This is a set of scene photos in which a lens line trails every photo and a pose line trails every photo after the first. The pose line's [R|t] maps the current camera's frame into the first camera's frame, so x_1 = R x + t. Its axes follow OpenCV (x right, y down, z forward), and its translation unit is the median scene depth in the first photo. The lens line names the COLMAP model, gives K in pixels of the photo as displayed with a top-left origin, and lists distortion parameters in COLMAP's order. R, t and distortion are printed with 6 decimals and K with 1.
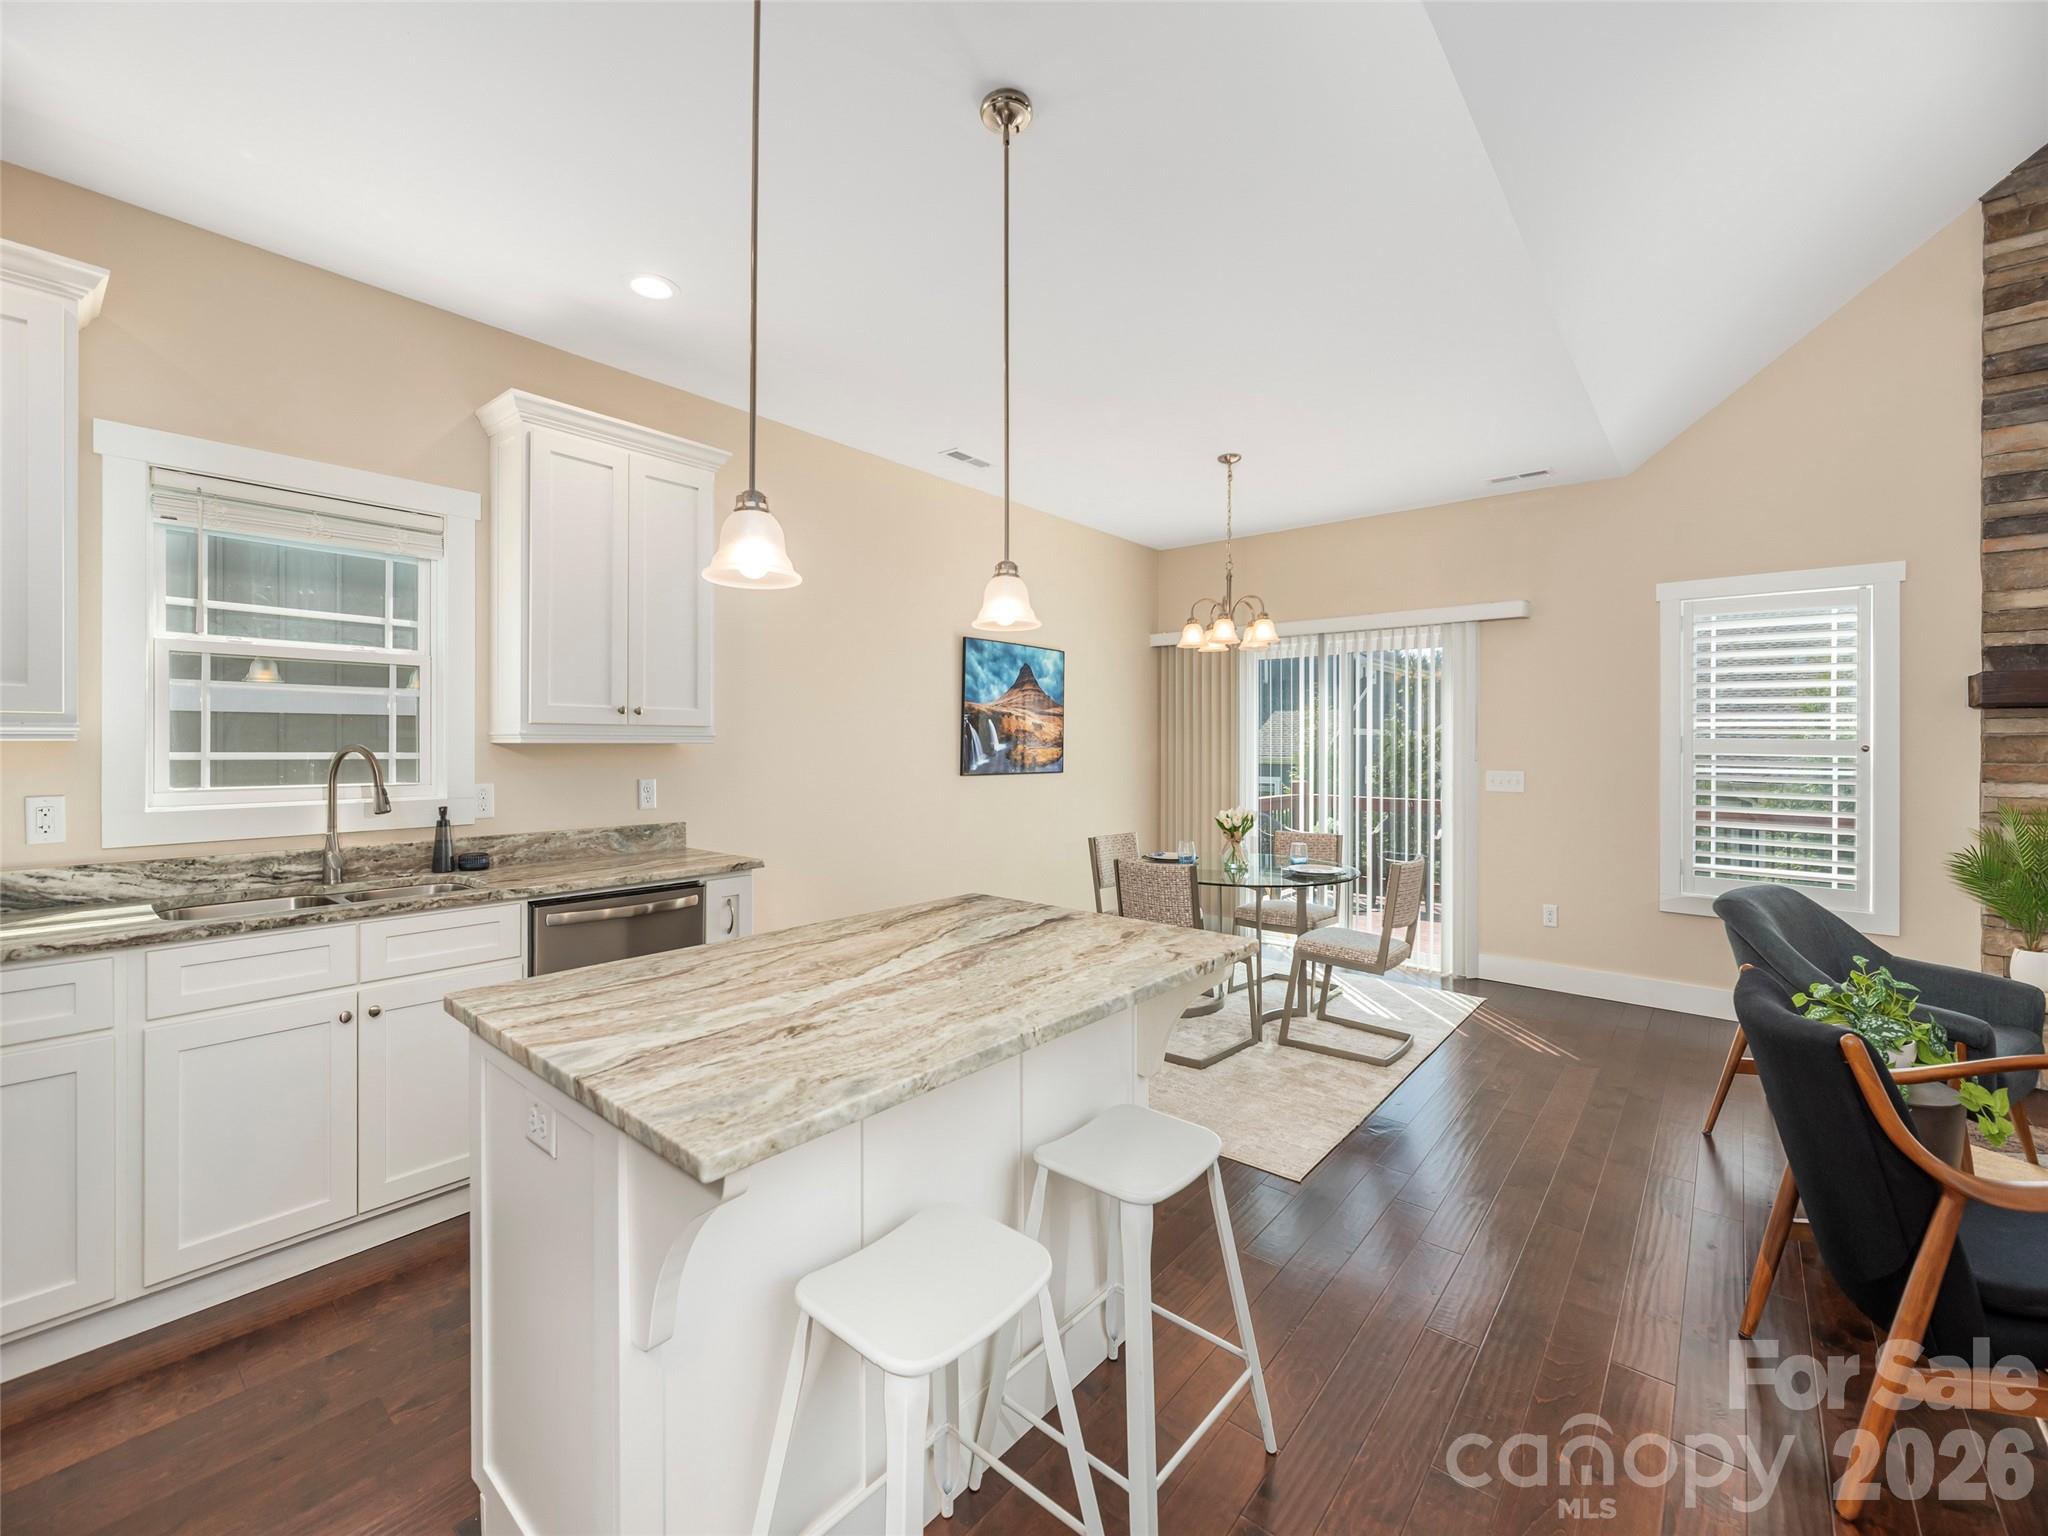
lens RADIAL K [[841.3, 0, 1026.4], [0, 841.3, 738.8], [0, 0, 1]] dist [-0.008455, 0.003749]
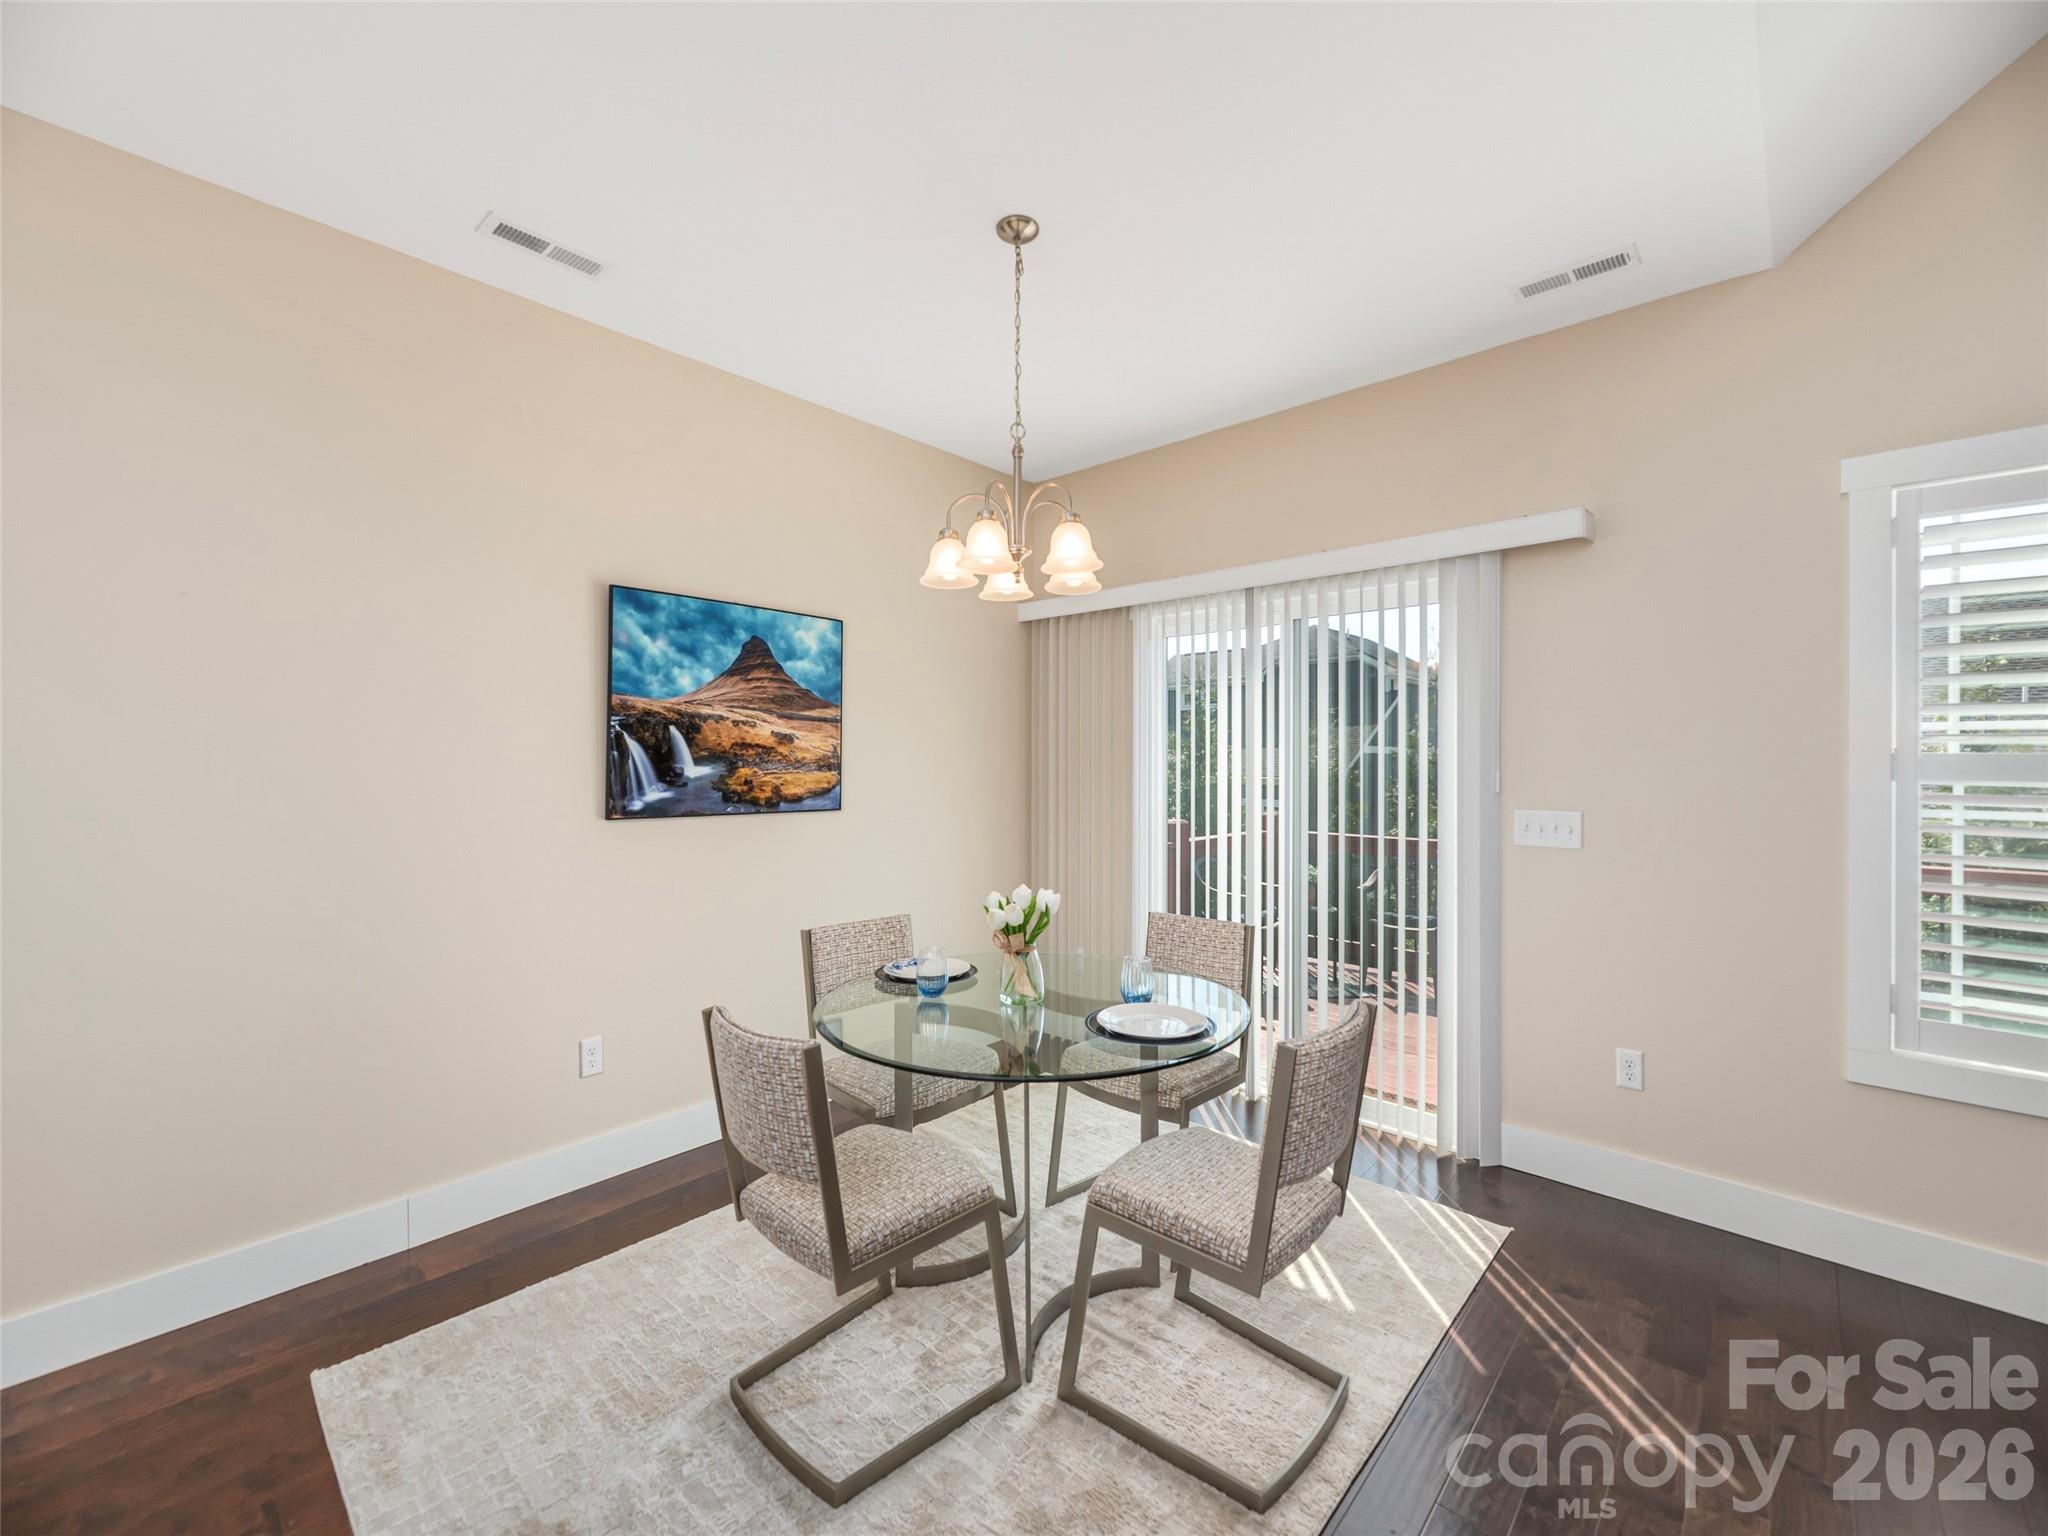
lens RADIAL K [[841.3, 0, 1030.7], [0, 841.3, 759.5], [0, 0, 1]] dist [-0.008455, 0.003749]
pose [[0.999304, -0.002350, -0.037231, 0.285153], [0.002399, 0.999996, 0.001269, 0.001409], [0.037228, -0.001357, 0.999306, 0.494906]]
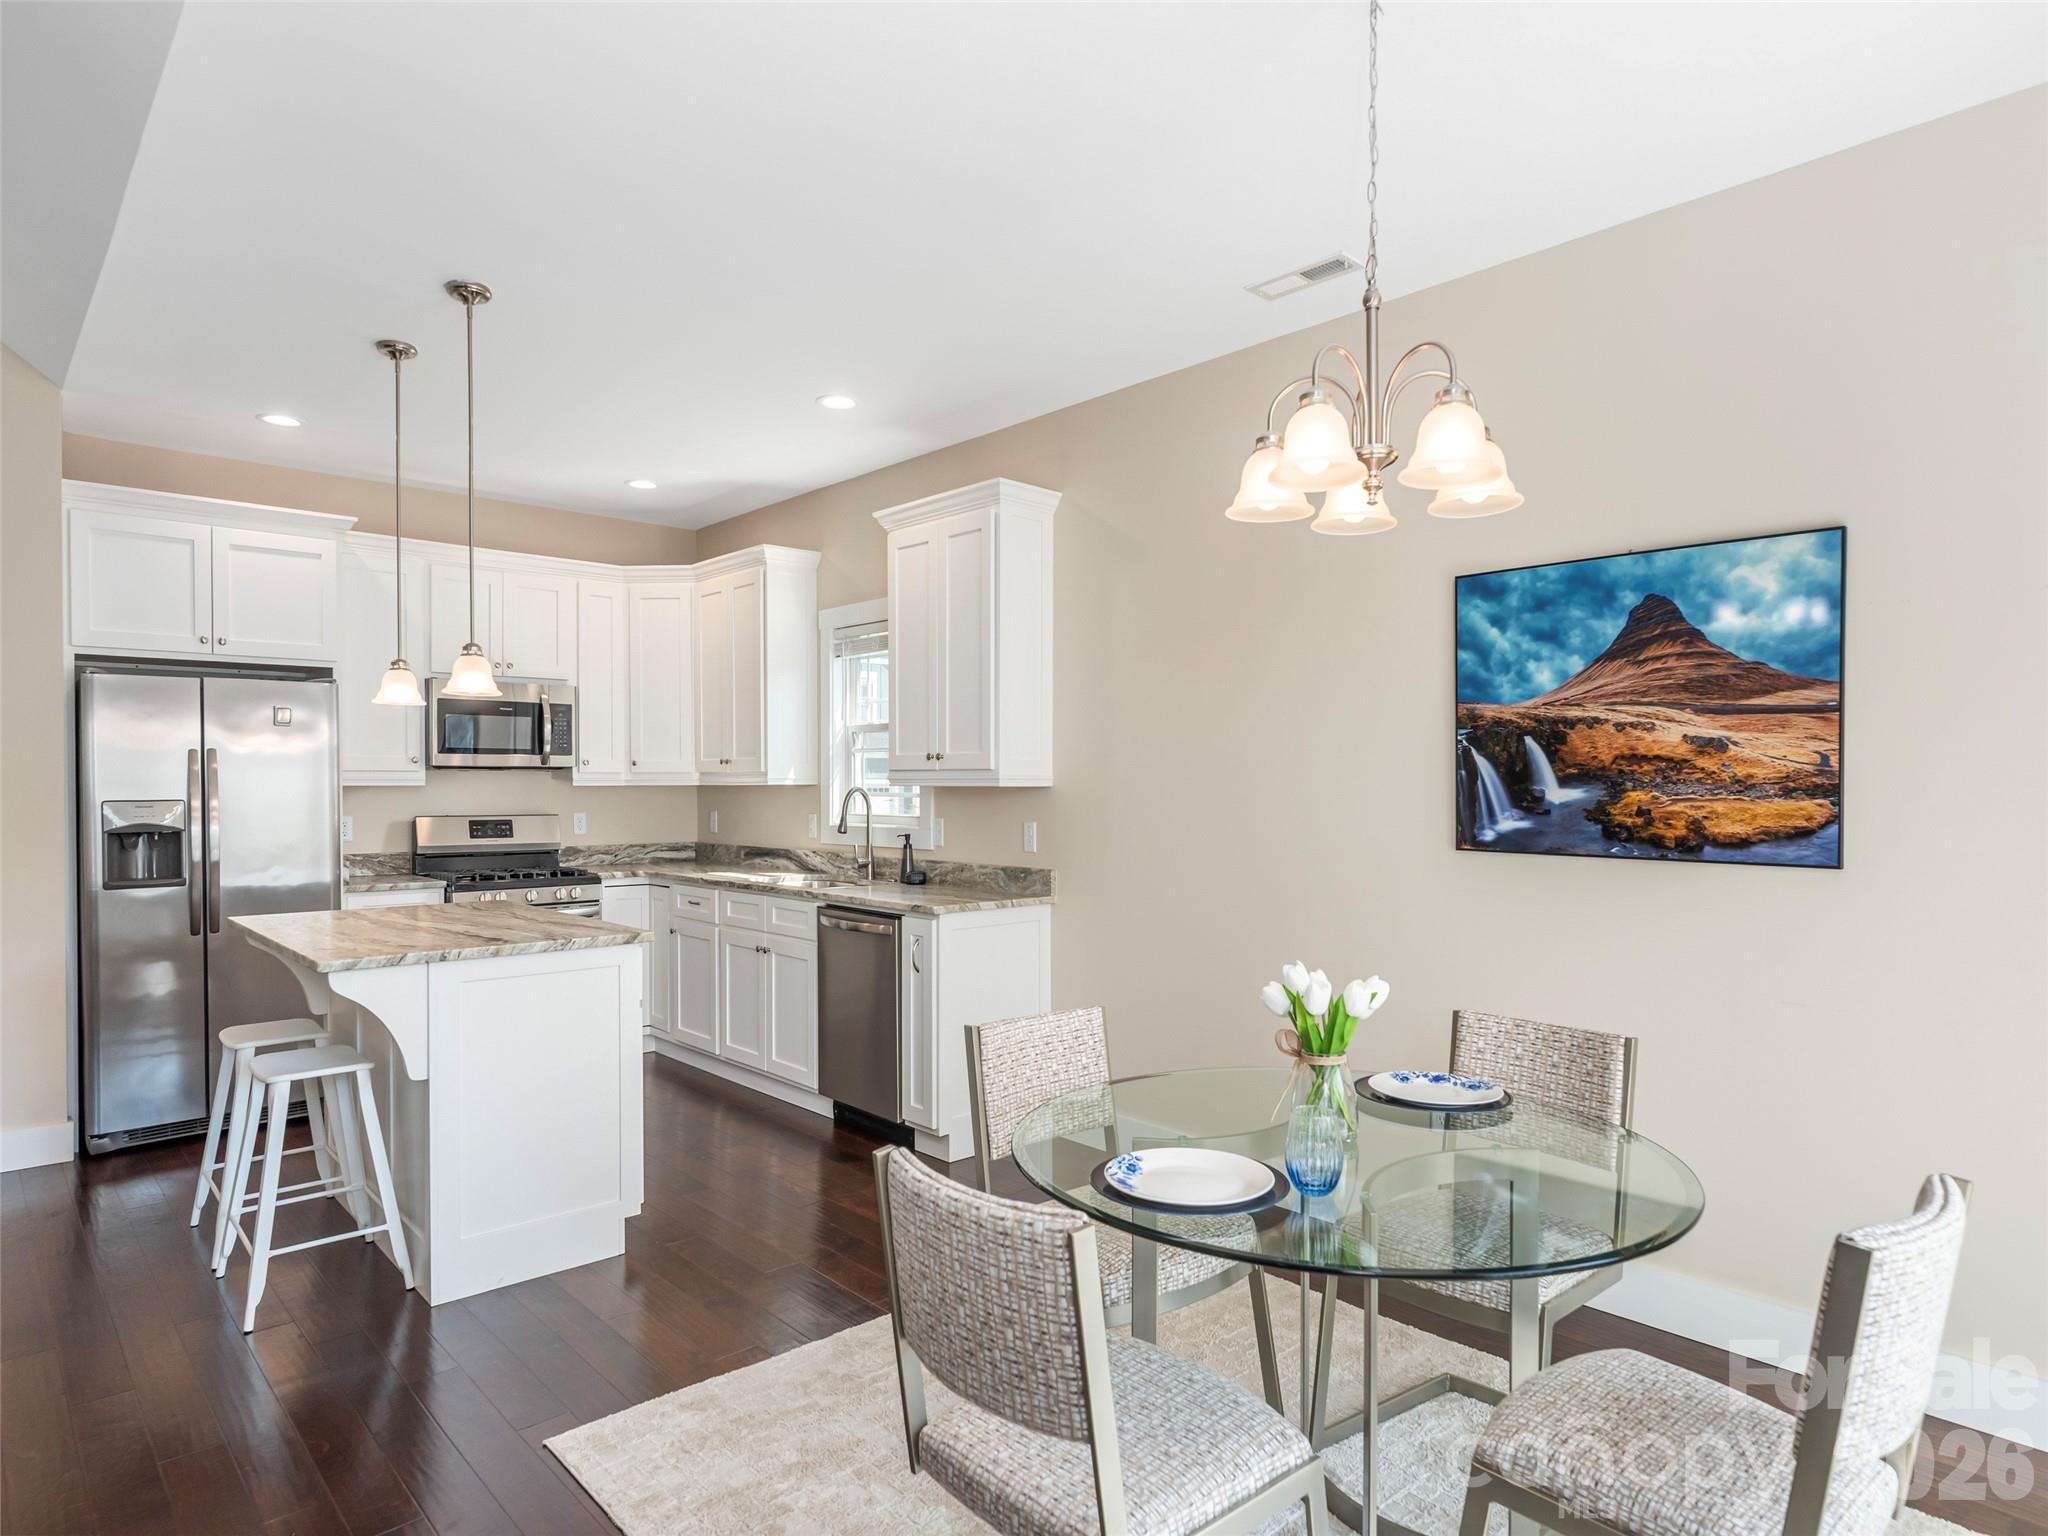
lens RADIAL K [[1187.7, 0, 1026.5], [0, 1187.7, 806.5], [0, 0, 1]] dist [-0.003628, 0.002130]
pose [[-0.124430, 0.015495, -0.992107, 0.787391], [0.003172, 0.999879, 0.015219, 0.006515], [0.992223, -0.001254, -0.124464, 0.974754]]
